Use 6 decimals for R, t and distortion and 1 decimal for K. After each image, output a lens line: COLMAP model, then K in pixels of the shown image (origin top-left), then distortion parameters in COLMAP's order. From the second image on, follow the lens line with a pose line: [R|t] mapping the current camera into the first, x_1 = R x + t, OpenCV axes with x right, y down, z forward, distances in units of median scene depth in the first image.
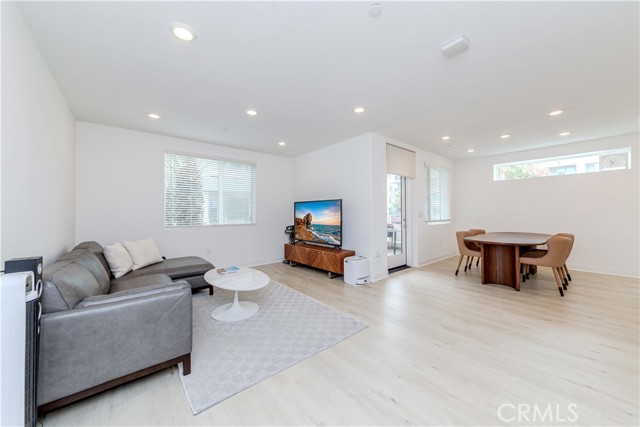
lens RADIAL K [[228.9, 0, 320.0], [0, 228.9, 211.0], [0, 0, 1]] dist [0.000519, 0.000017]
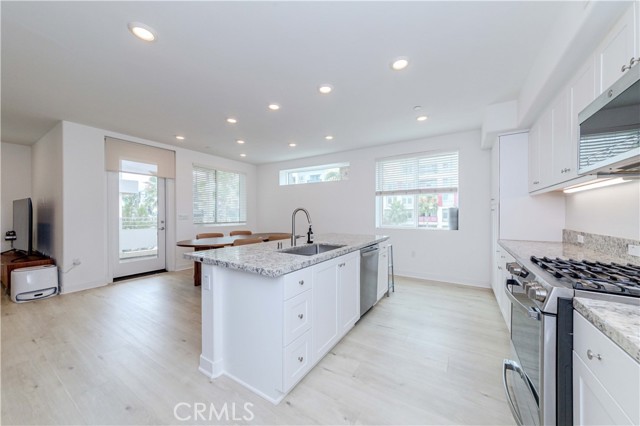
lens RADIAL K [[228.9, 0, 321.1], [0, 228.9, 213.2], [0, 0, 1]] dist [0.000519, 0.000017]
pose [[0.952979, 0.005348, 0.302989, 0.760927], [-0.007666, 0.999950, 0.006461, -0.009677], [-0.302939, -0.008480, 0.952972, -0.111157]]
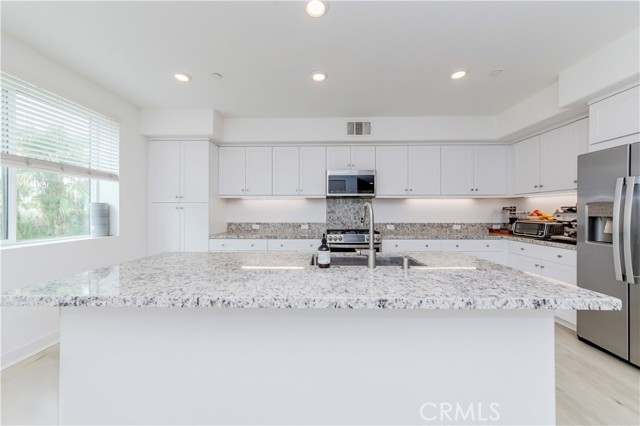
lens RADIAL K [[228.9, 0, 319.9], [0, 228.9, 212.3], [0, 0, 1]] dist [0.000519, 0.000017]
pose [[-0.748964, 0.002152, 0.662608, 0.711405], [-0.004061, 0.999961, -0.007837, -0.003023], [-0.662599, -0.008561, -0.748926, 0.659743]]
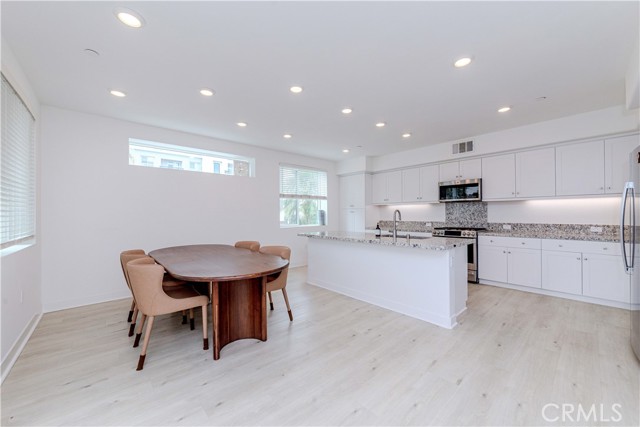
lens RADIAL K [[245.3, 0, 324.8], [0, 245.3, 213.0], [0, 0, 1]] dist [-0.009844, 0.001146]
pose [[-0.048910, 0.008192, 0.998770, 0.127469], [-0.003724, 0.999958, -0.008384, -0.001206], [-0.998796, -0.004129, -0.048877, 0.639808]]
